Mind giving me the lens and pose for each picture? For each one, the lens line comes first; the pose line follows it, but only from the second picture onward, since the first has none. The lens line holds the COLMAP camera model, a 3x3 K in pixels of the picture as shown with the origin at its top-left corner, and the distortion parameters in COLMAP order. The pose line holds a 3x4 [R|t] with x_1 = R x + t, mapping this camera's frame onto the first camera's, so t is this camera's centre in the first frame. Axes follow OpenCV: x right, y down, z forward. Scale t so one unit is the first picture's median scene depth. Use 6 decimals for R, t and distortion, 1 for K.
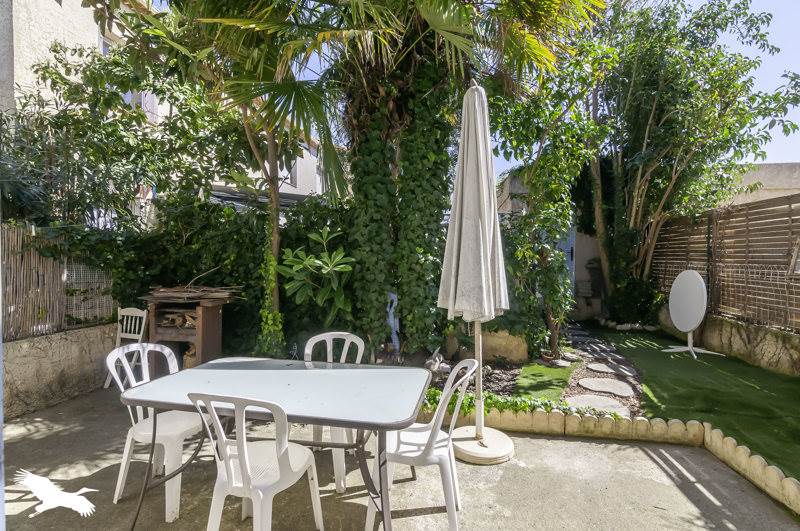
lens RADIAL K [[387.9, 0, 399.8], [0, 387.9, 263.6], [0, 0, 1]] dist [-0.009688, 0.001125]
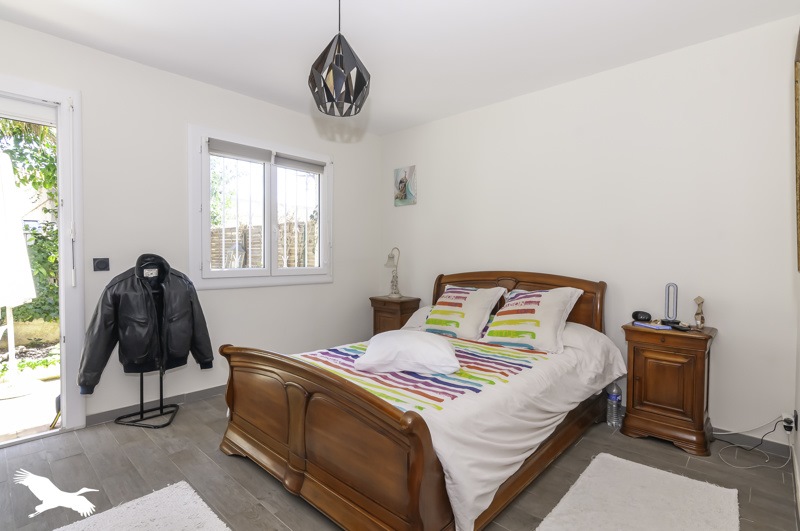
lens RADIAL K [[387.9, 0, 402.8], [0, 387.9, 265.5], [0, 0, 1]] dist [-0.009688, 0.001125]
pose [[0.547497, -0.027376, 0.836360, -0.132091], [0.010985, 0.999614, 0.025529, -0.022220], [-0.836736, -0.004790, 0.547586, -0.706468]]
